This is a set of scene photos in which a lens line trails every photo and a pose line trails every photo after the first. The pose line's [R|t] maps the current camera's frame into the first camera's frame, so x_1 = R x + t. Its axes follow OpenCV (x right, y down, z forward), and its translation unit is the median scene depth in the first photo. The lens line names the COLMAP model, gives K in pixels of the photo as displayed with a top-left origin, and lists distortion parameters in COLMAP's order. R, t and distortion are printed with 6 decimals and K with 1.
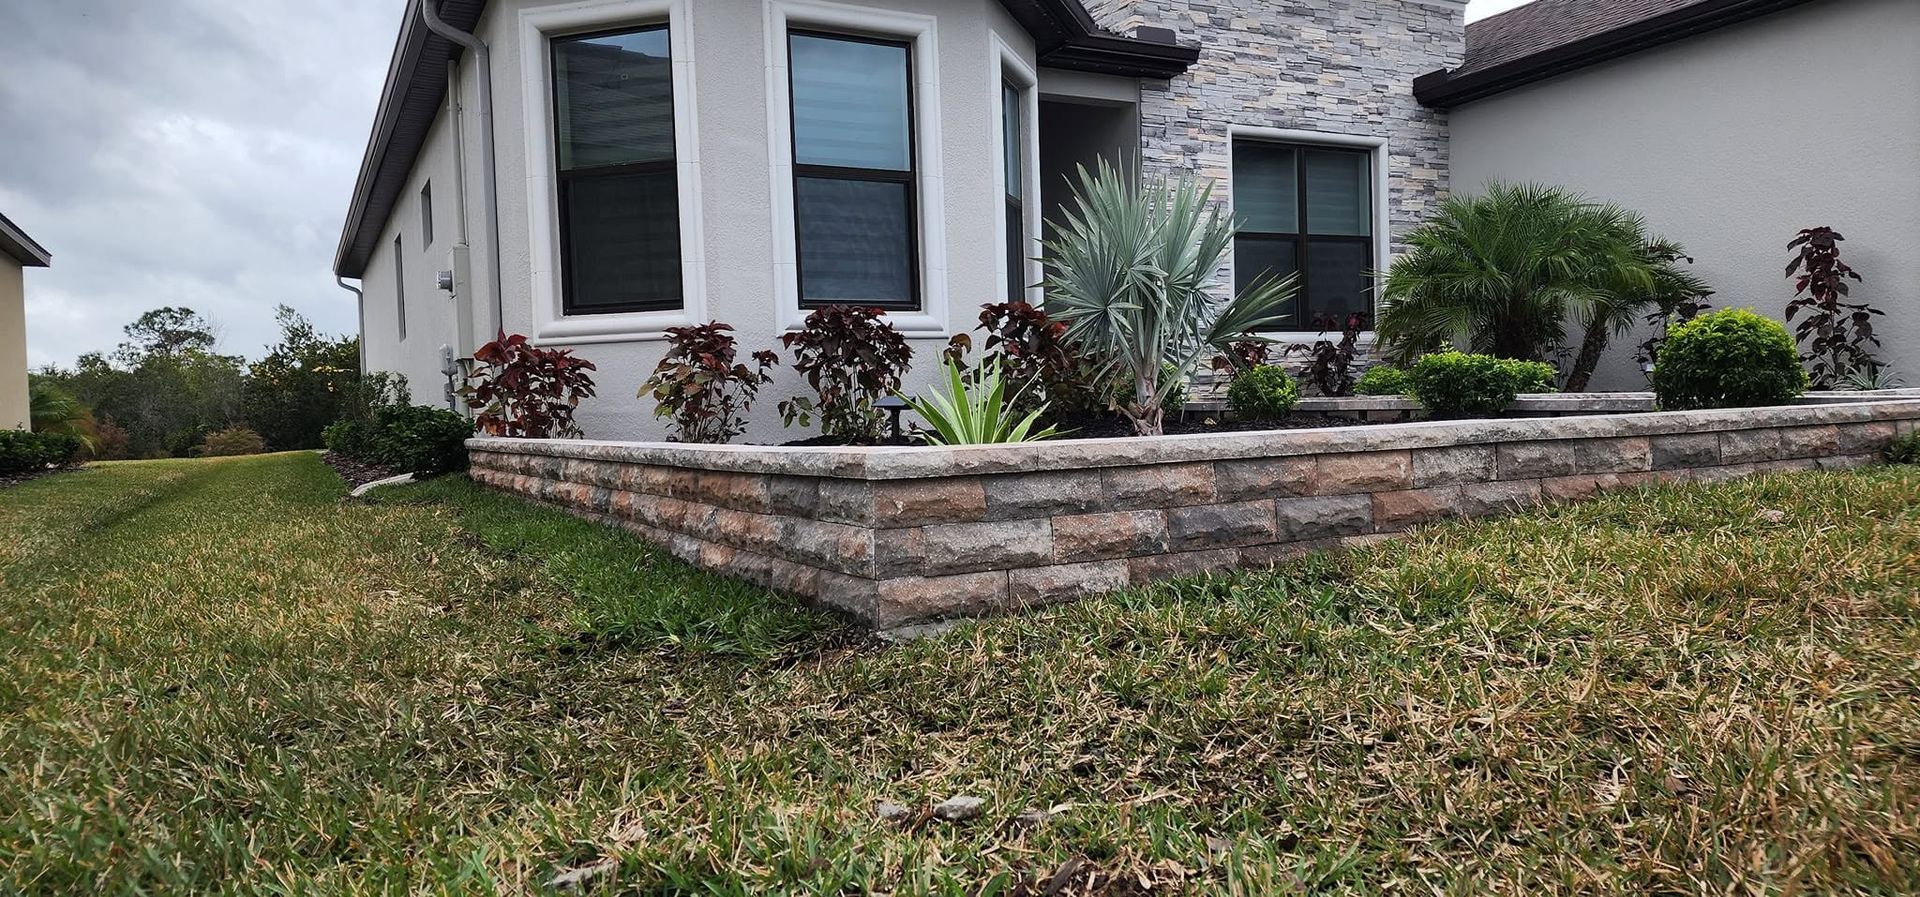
lens RADIAL K [[1318.8, 0, 960.0], [0, 1318.8, 448.5], [0, 0, 1]] dist [0.093516, -0.100841]
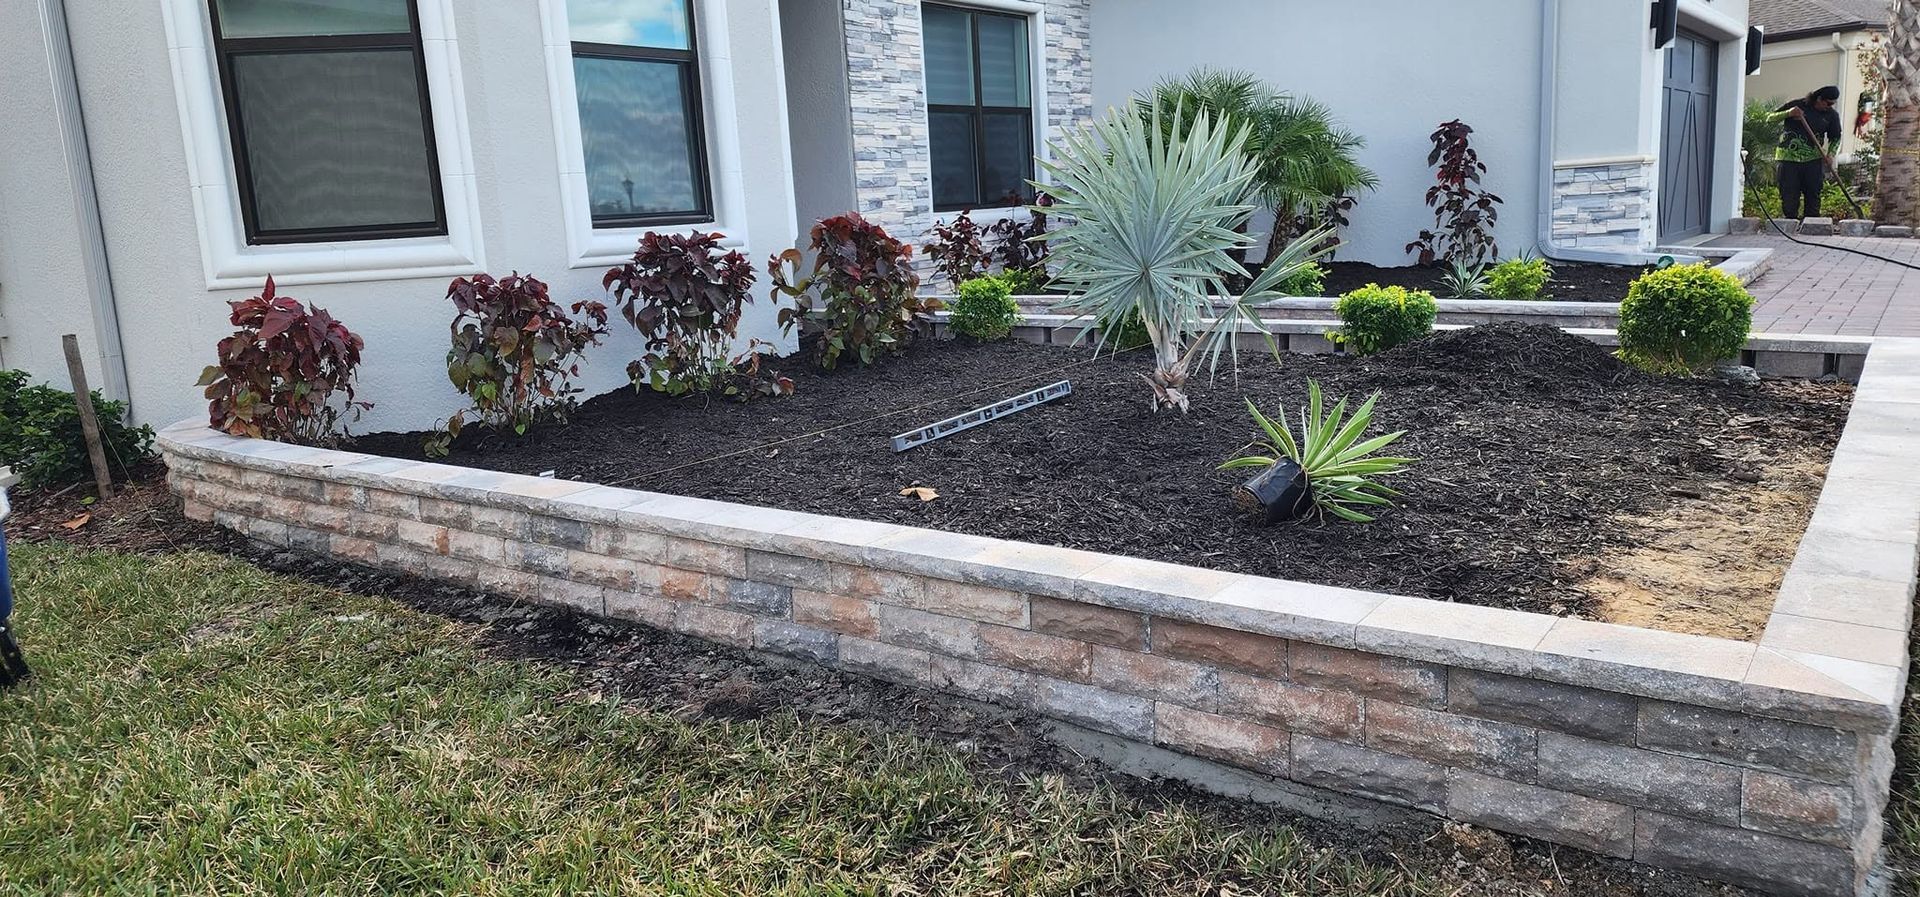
lens RADIAL K [[1318.8, 0, 960.0], [0, 1318.8, 448.5], [0, 0, 1]] dist [0.093516, -0.100841]
pose [[0.902716, -0.094891, 0.419642, -0.231012], [0.035005, 0.988340, 0.148186, -0.074030], [-0.428810, -0.119080, 0.895512, 0.143064]]
